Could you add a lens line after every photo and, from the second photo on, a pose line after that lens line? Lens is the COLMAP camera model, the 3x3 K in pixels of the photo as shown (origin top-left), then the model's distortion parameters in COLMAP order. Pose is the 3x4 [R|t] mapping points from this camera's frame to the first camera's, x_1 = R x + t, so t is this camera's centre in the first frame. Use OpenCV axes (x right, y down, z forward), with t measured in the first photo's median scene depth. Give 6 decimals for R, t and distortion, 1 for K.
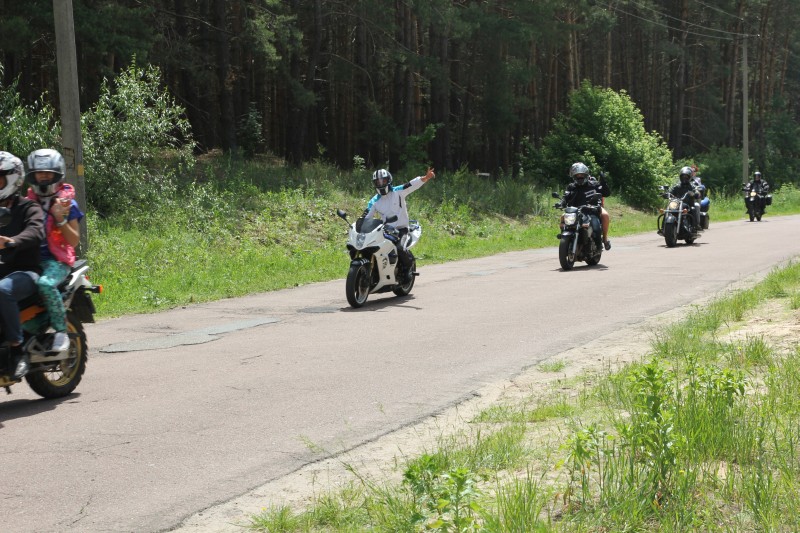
lens RADIAL K [[1451.7, 0, 415.8], [0, 1451.7, 258.8], [0, 0, 1]] dist [0.187197, 0.000000]
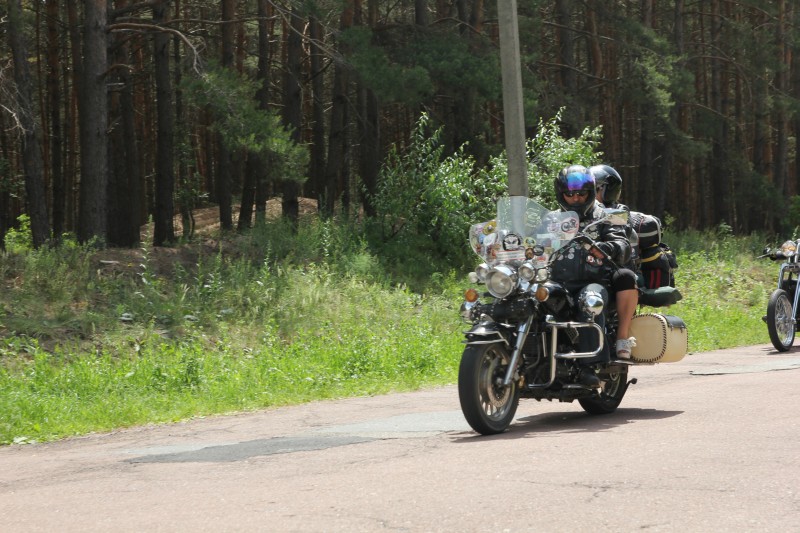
lens RADIAL K [[1754.4, 0, 399.1], [0, 1754.4, 273.3], [0, 0, 1]] dist [0.251334, 0.000000]
pose [[0.986731, -0.017724, -0.161391, -0.063807], [0.008371, 0.998255, -0.058450, 0.018119], [0.162145, 0.056323, 0.985158, -0.046882]]
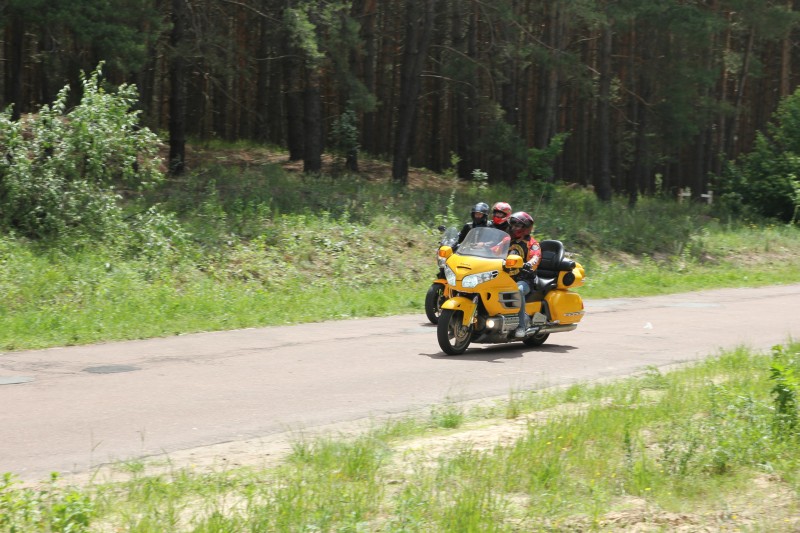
lens RADIAL K [[1754.4, 0, 406.7], [0, 1754.4, 258.4], [0, 0, 1]] dist [0.251334, 0.000000]
pose [[0.981992, 0.050854, -0.181950, 0.109546], [-0.052920, 0.998578, -0.006513, -0.012154], [0.181360, 0.016024, 0.983286, 0.009221]]
